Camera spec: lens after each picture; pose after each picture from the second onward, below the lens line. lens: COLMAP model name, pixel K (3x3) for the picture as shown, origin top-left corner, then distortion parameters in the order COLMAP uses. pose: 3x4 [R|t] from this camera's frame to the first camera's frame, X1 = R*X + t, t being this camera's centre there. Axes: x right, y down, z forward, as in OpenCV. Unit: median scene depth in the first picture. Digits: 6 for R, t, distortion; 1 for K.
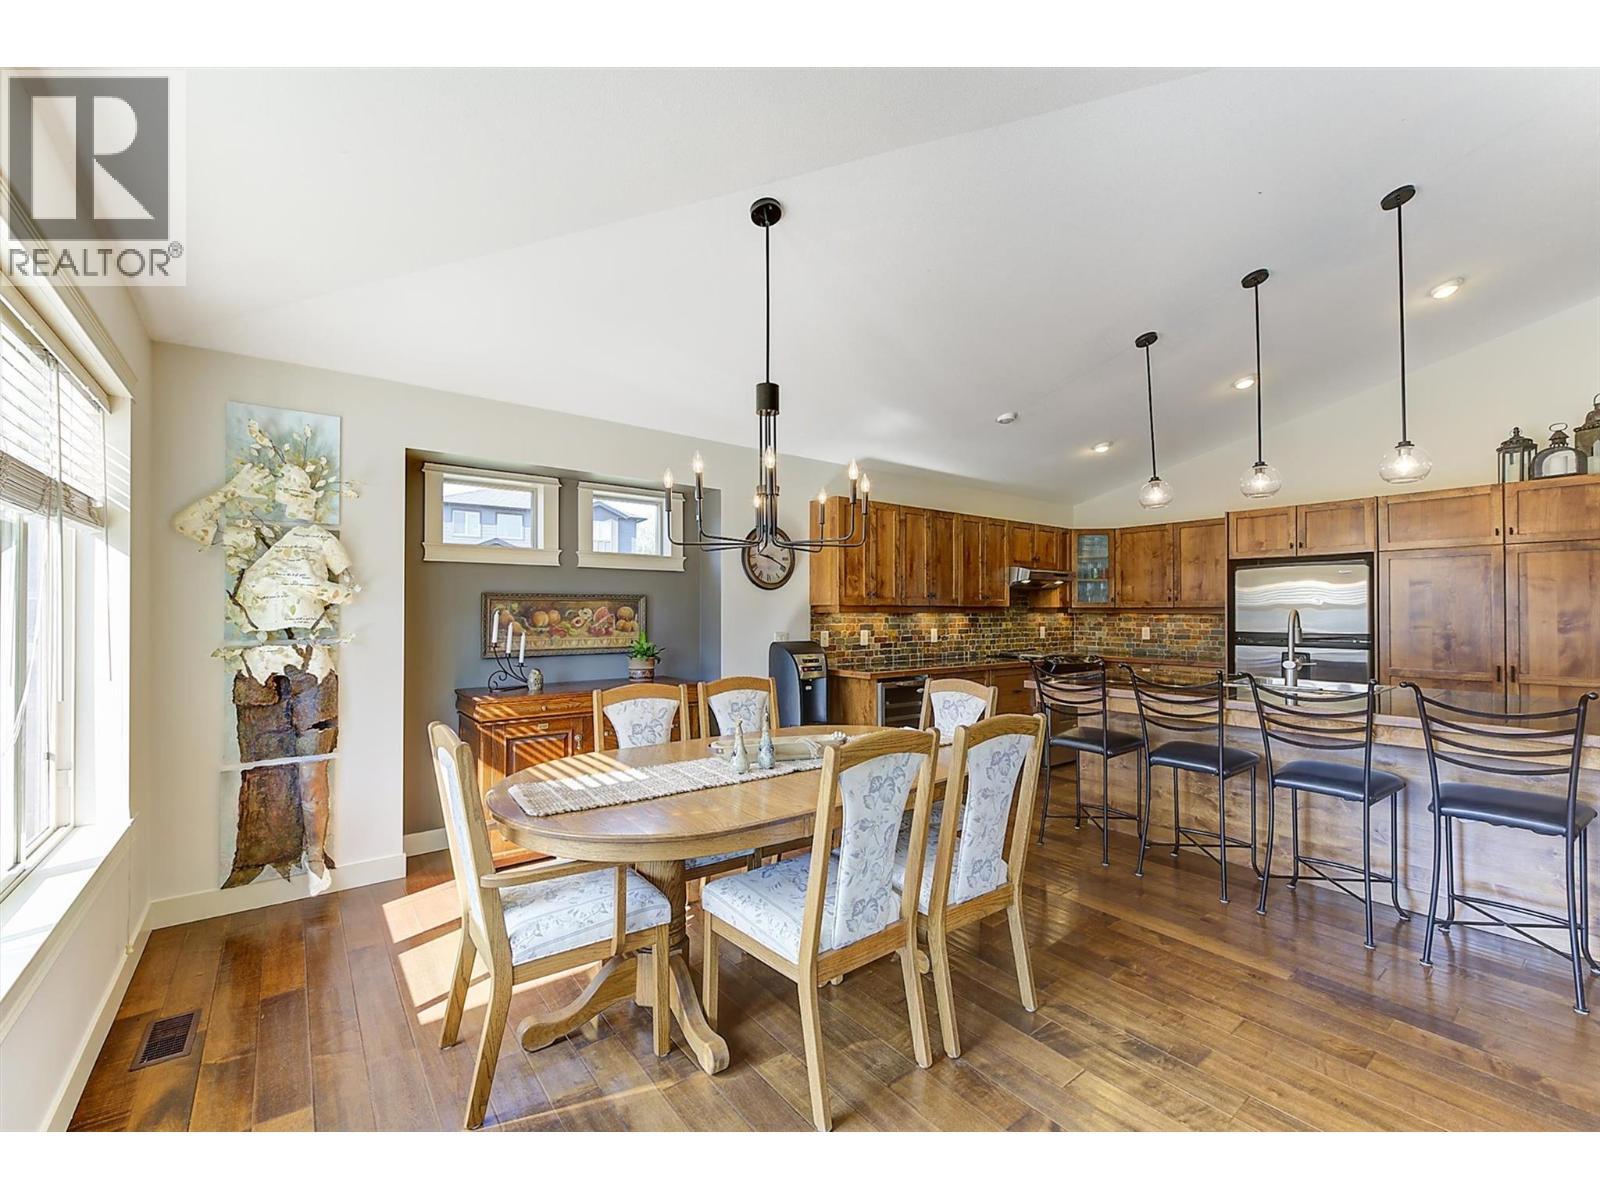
lens RADIAL K [[668.7, 0, 800.3], [0, 668.7, 603.8], [0, 0, 1]] dist [-0.001575, -0.000053]
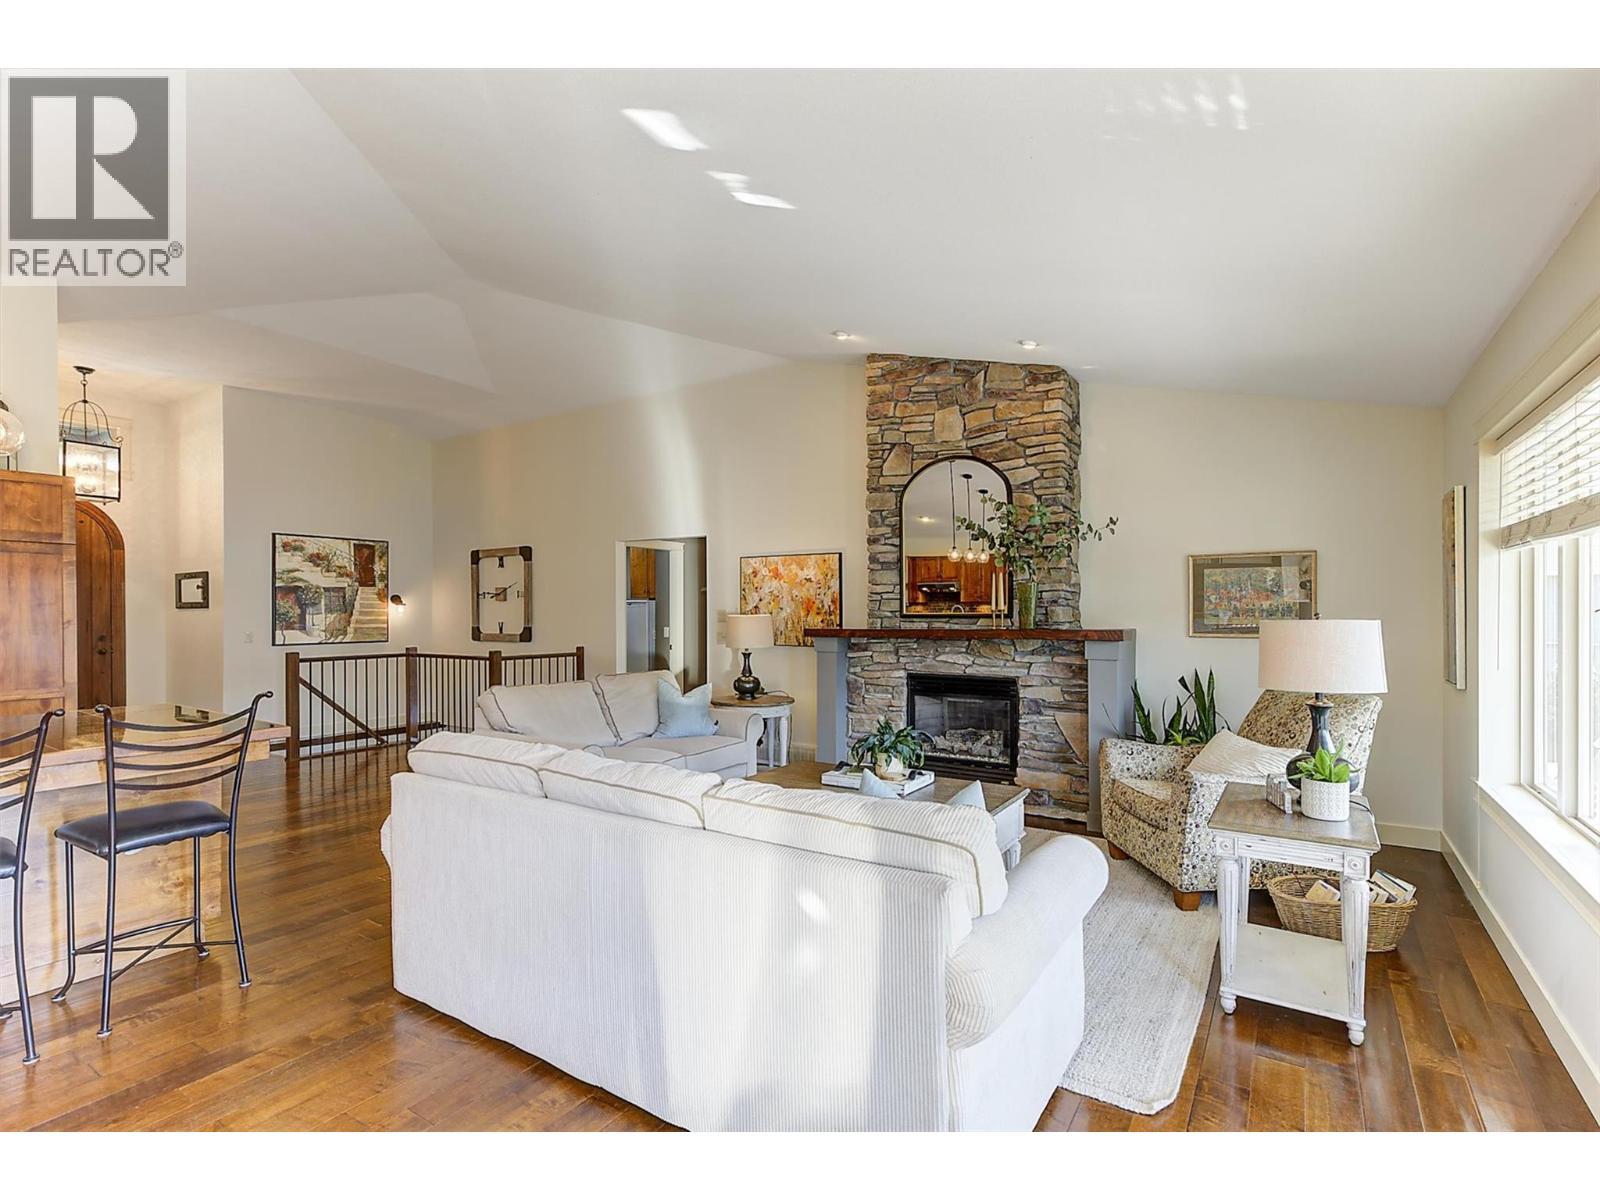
lens RADIAL K [[758.8, 0, 802.9], [0, 758.8, 615.3], [0, 0, 1]] dist [0.012731, -0.000492]
pose [[-0.331605, -0.003431, 0.943412, -0.151358], [-0.007541, 0.999971, 0.000987, -0.001881], [-0.943388, -0.006787, -0.331621, 0.259979]]
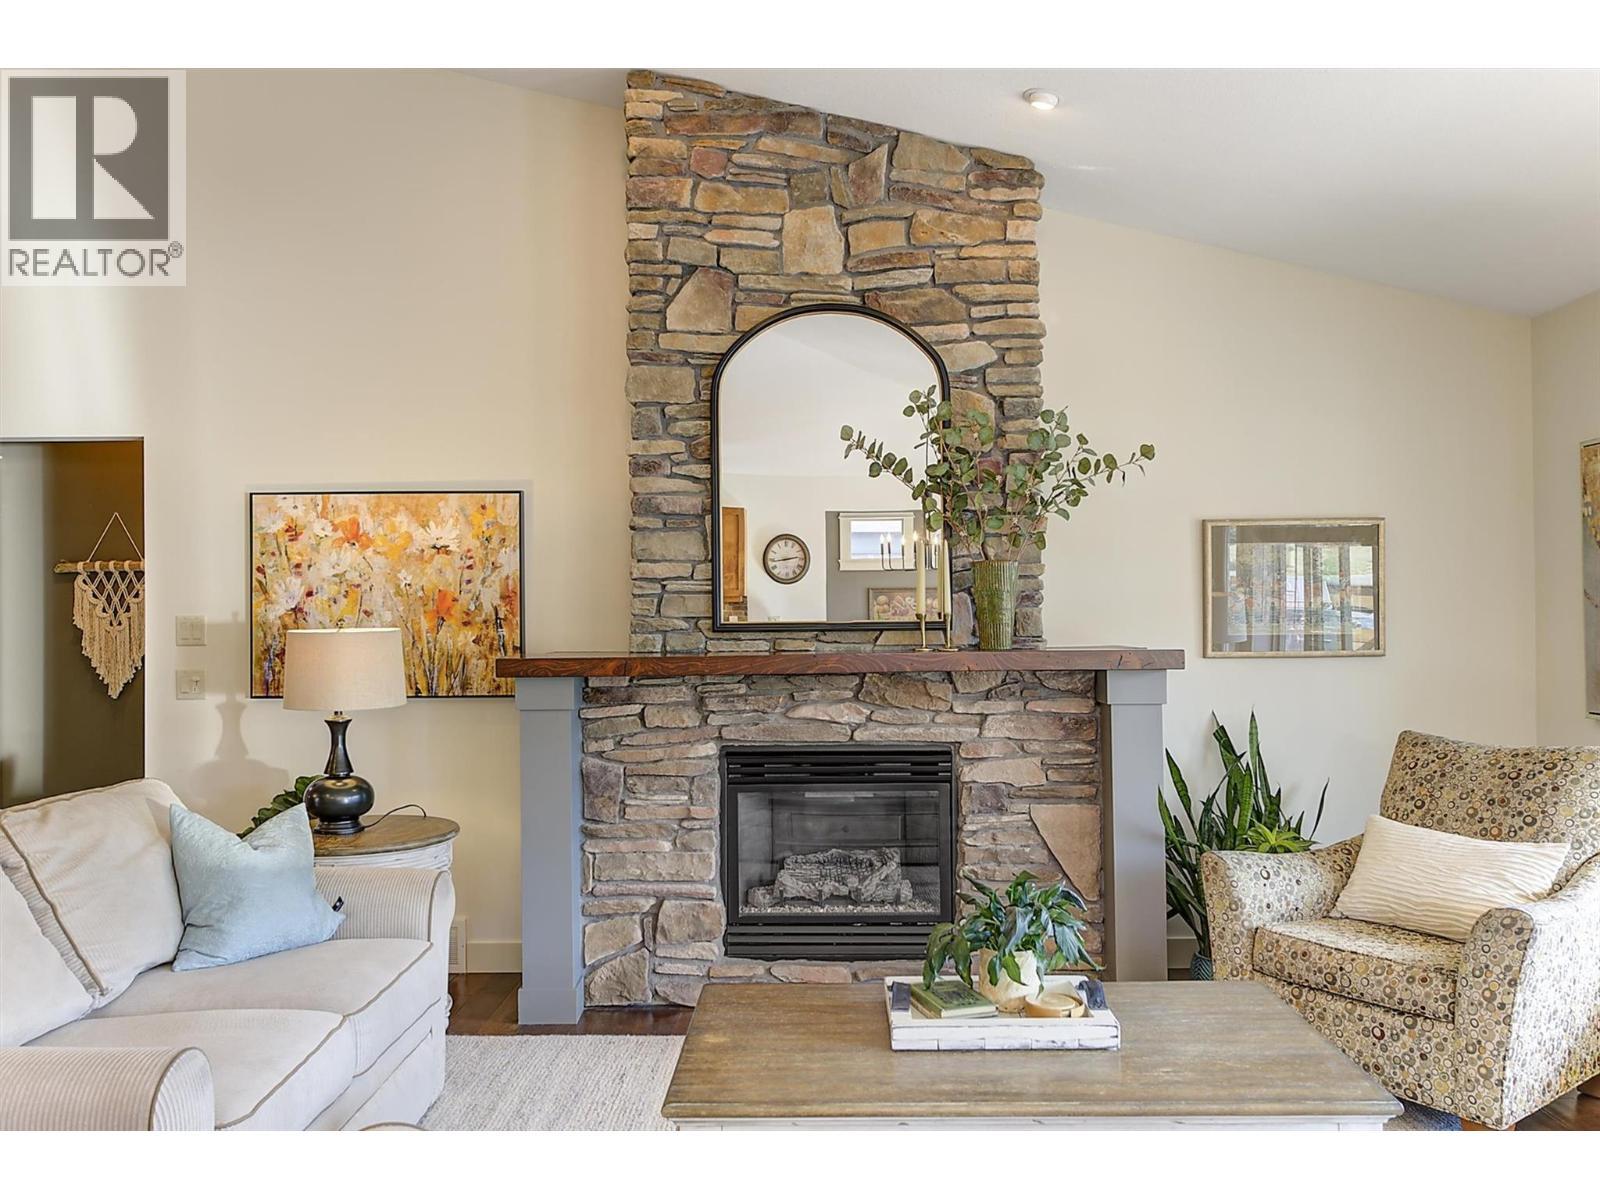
lens RADIAL K [[1266.4, 0, 803.9], [0, 1266.4, 597.1], [0, 0, 1]] dist [-0.002318, -0.002137]
pose [[-0.782435, 0.013404, 0.622588, 0.283446], [0.002446, 0.999827, -0.018452, -0.006180], [-0.622727, -0.012914, -0.782332, 0.419256]]
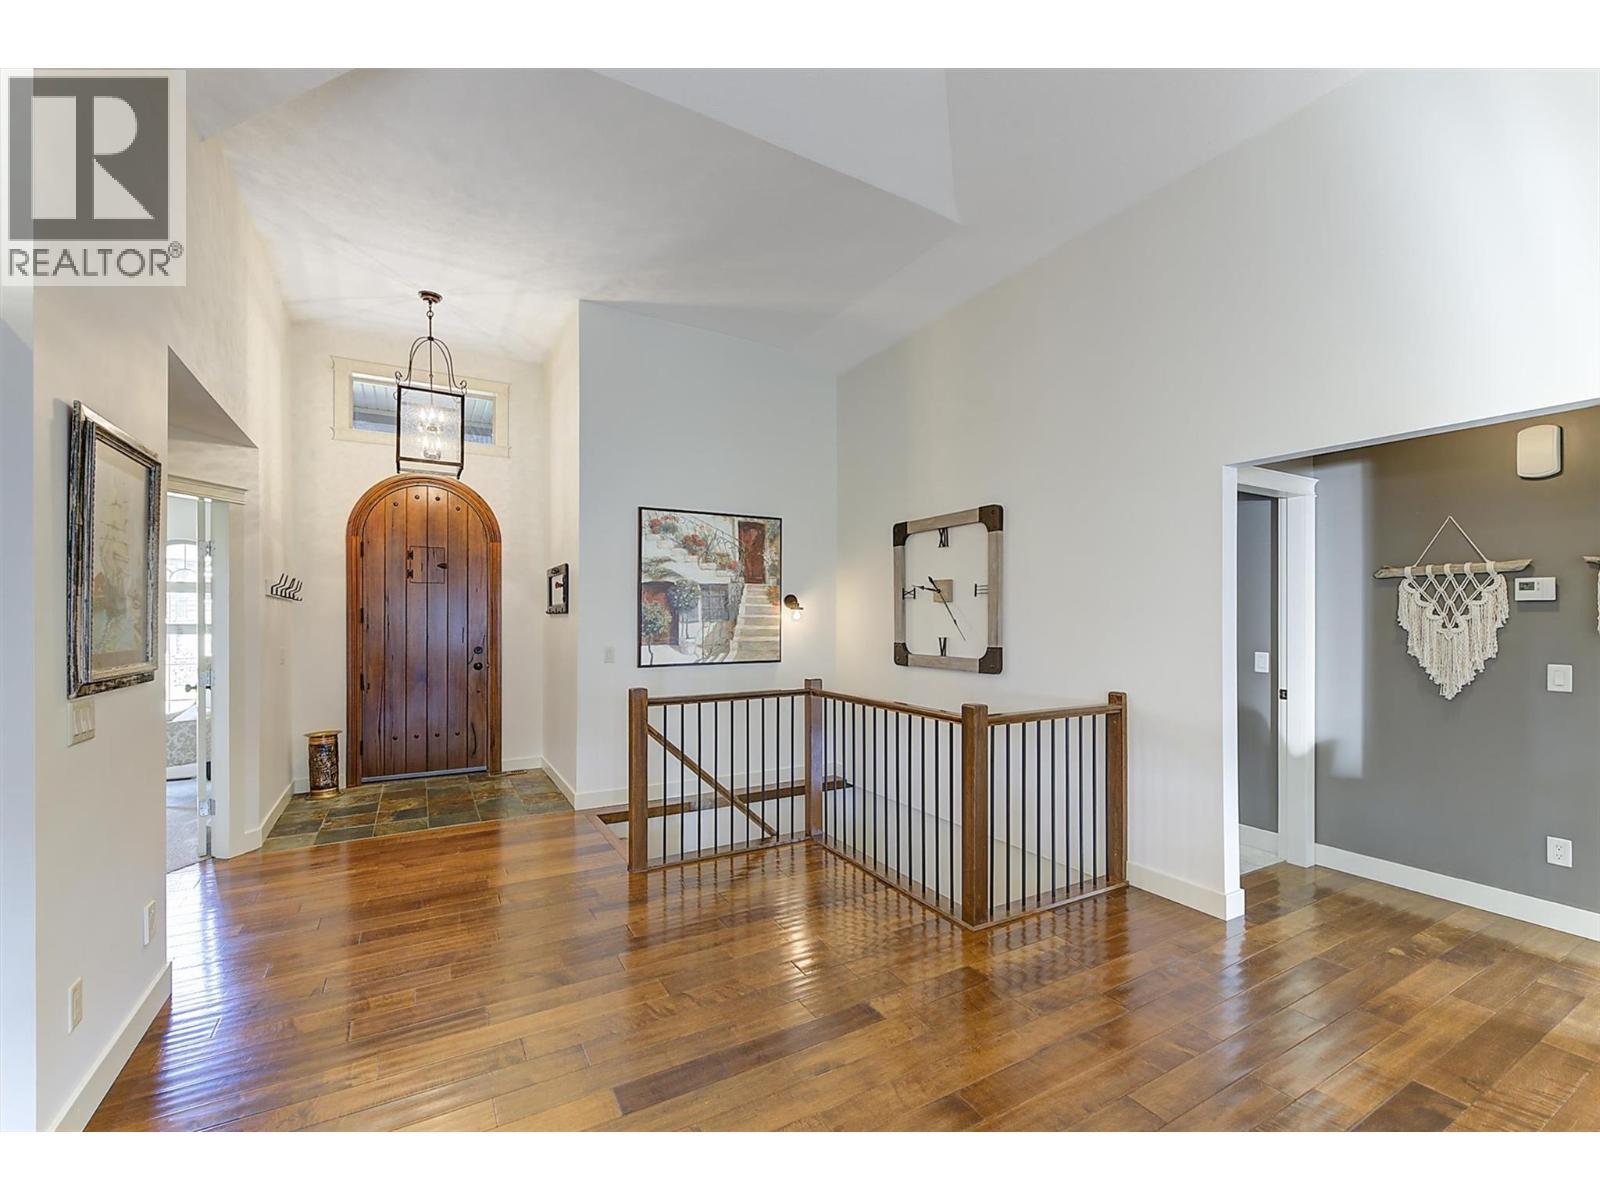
lens RADIAL K [[680.3, 0, 804.3], [0, 680.3, 616.3], [0, 0, 1]] dist [0.000478, -0.000041]
pose [[0.130503, 0.000938, 0.991447, 0.852638], [-0.011547, 0.999933, 0.000574, -0.006887], [-0.991381, -0.011523, 0.130505, 0.416847]]
